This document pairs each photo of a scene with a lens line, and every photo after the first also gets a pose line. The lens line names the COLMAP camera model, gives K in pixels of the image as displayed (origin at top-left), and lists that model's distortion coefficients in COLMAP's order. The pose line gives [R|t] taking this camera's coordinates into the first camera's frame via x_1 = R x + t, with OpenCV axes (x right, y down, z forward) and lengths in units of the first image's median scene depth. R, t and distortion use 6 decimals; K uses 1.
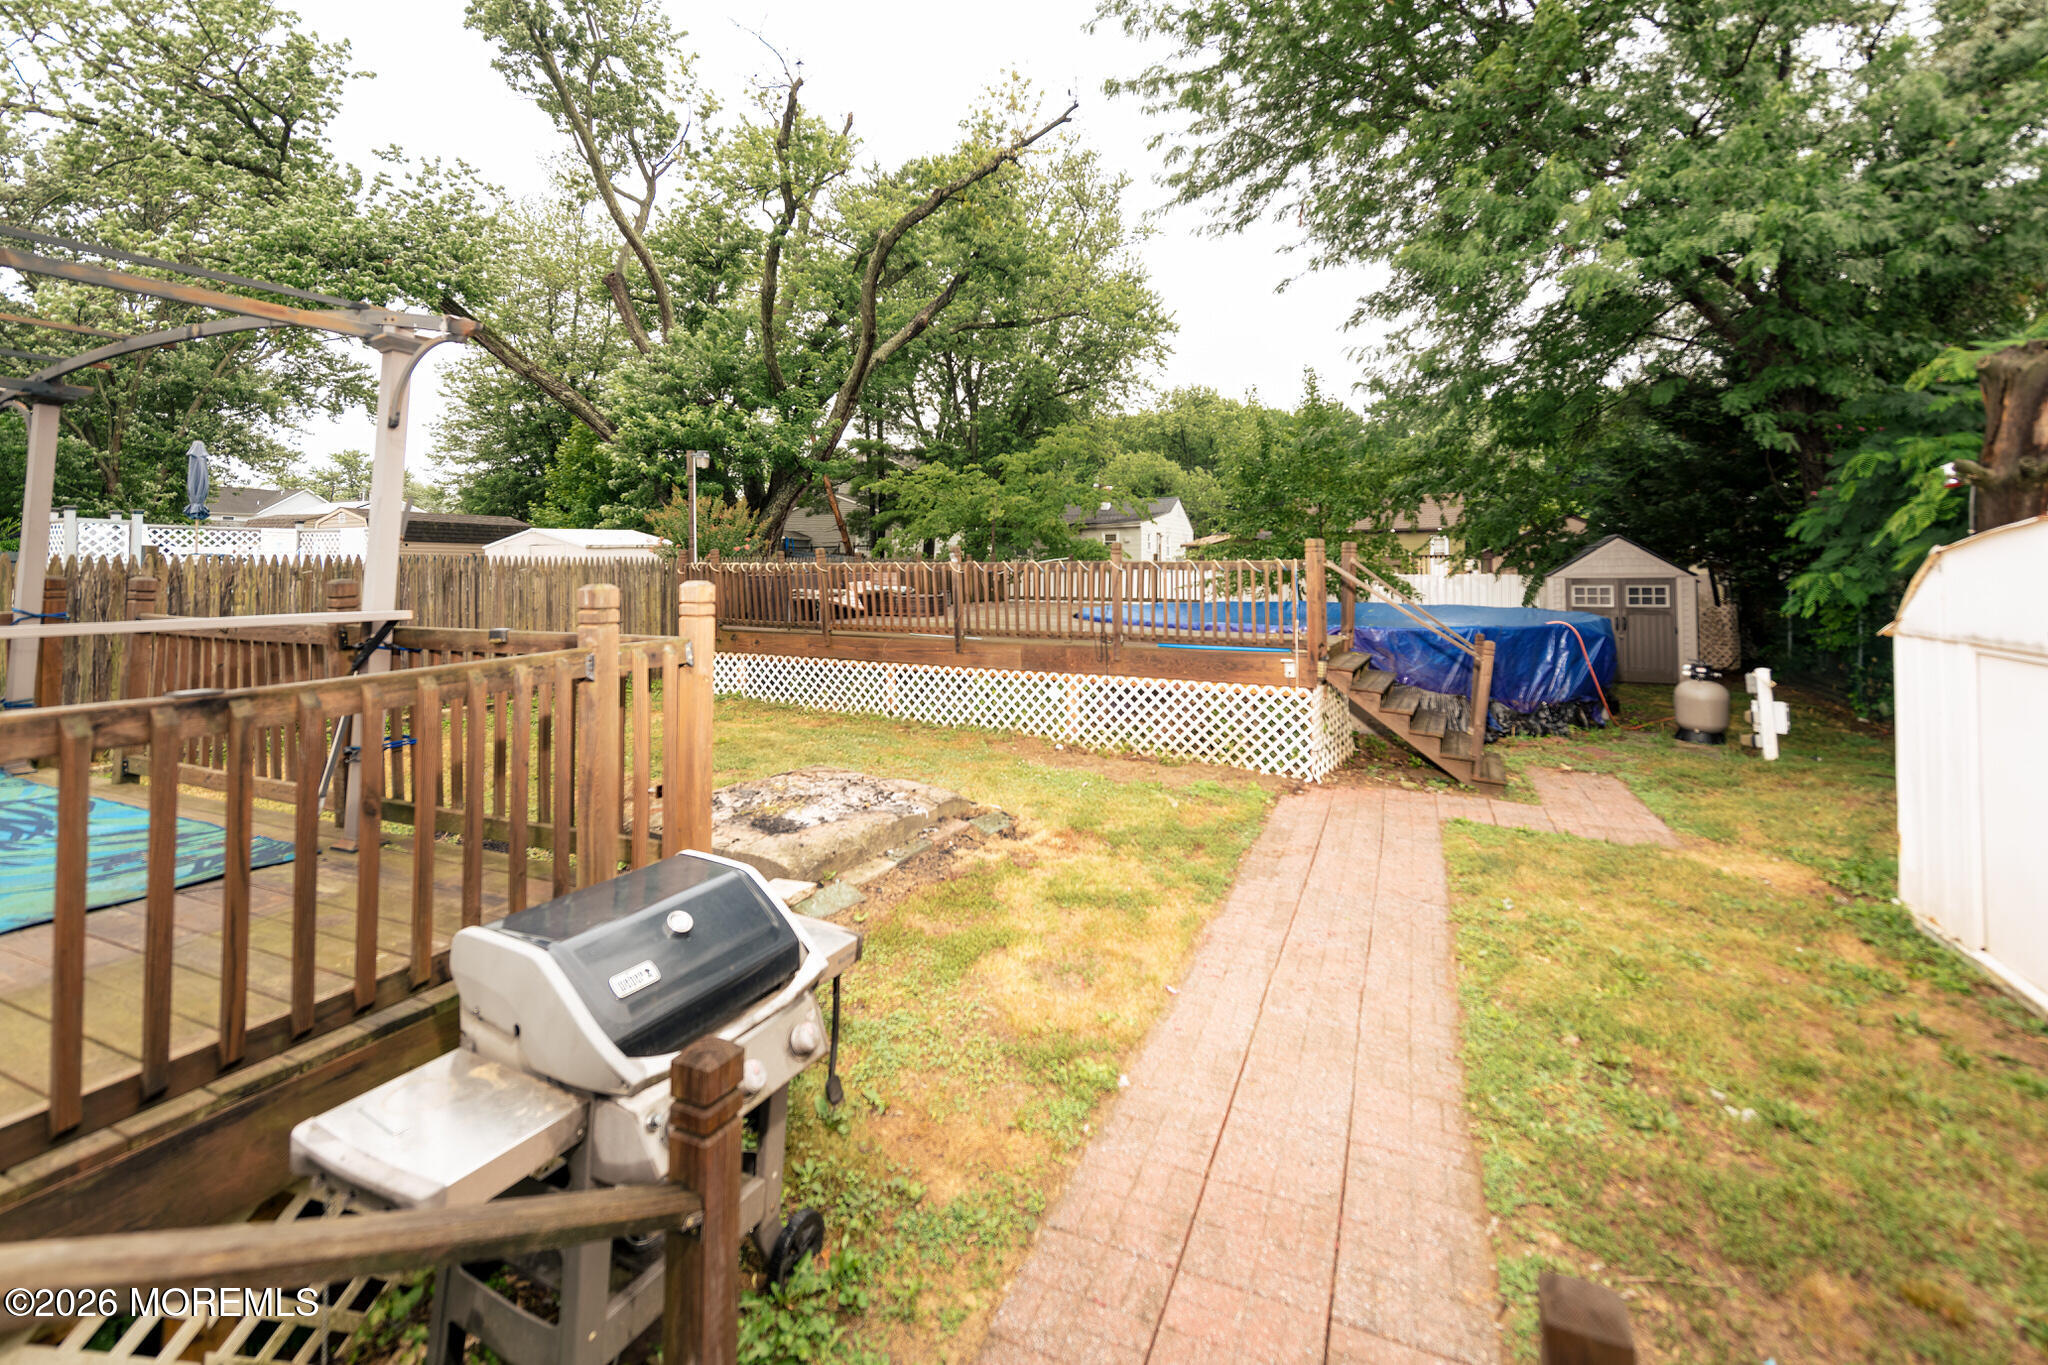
lens RADIAL K [[849.8, 0, 1017.4], [0, 849.8, 545.9], [0, 0, 1]] dist [-0.000433, -0.000093]
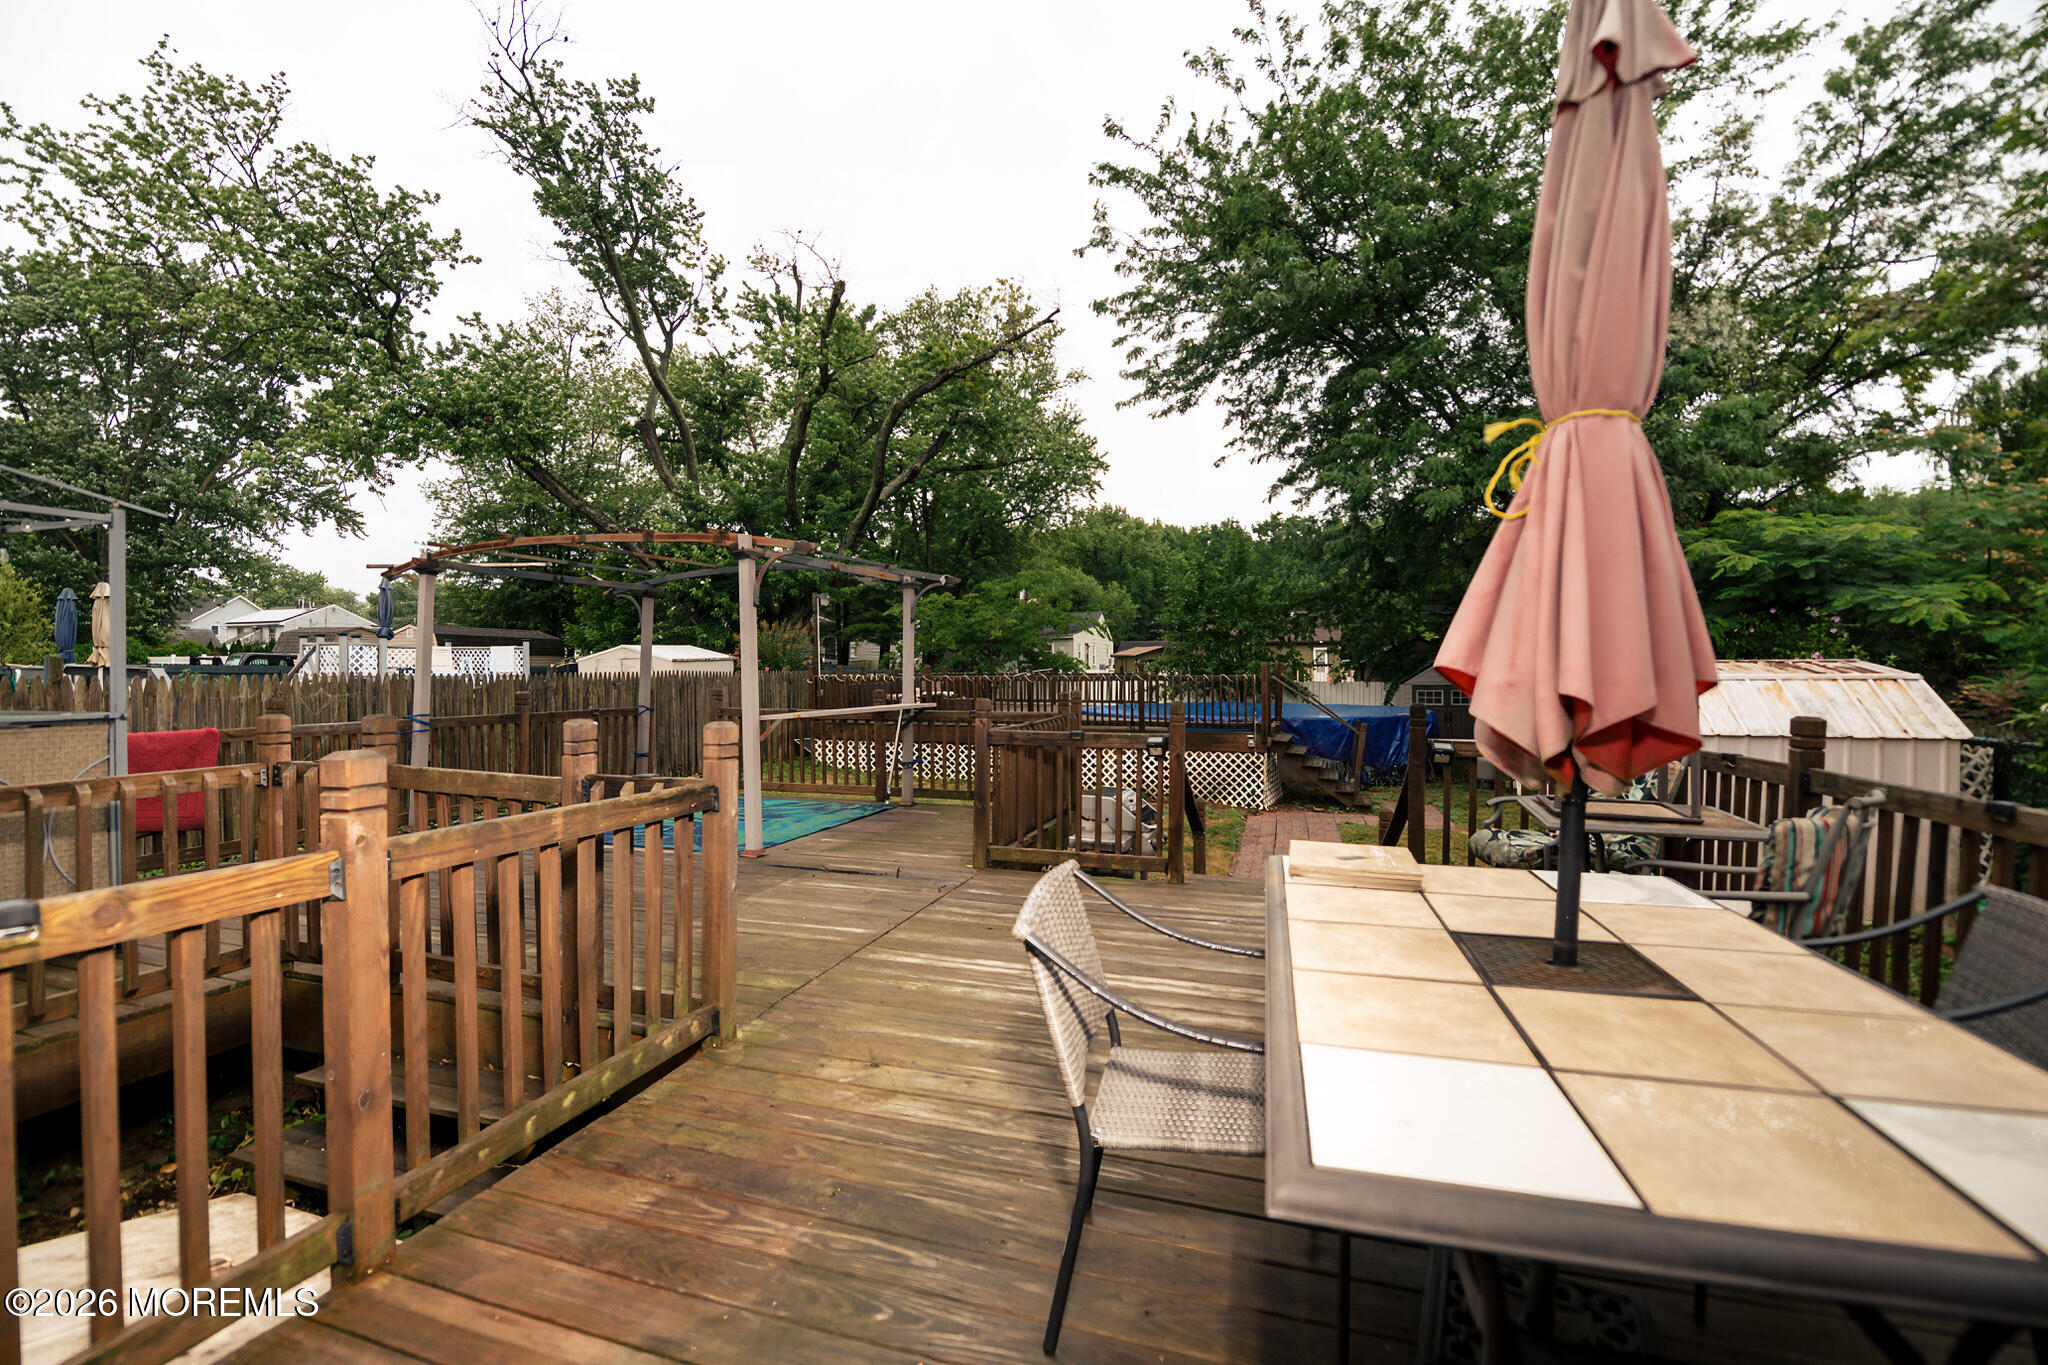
lens RADIAL K [[832.0, 0, 1024.0], [0, 832.0, 682.5], [0, 0, 1]] dist [-0.011273, 0.000007]
pose [[0.992255, -0.003058, 0.124180, -0.099669], [-0.001751, 0.999253, 0.038603, -0.010774], [-0.124205, -0.038522, 0.991508, -0.171009]]
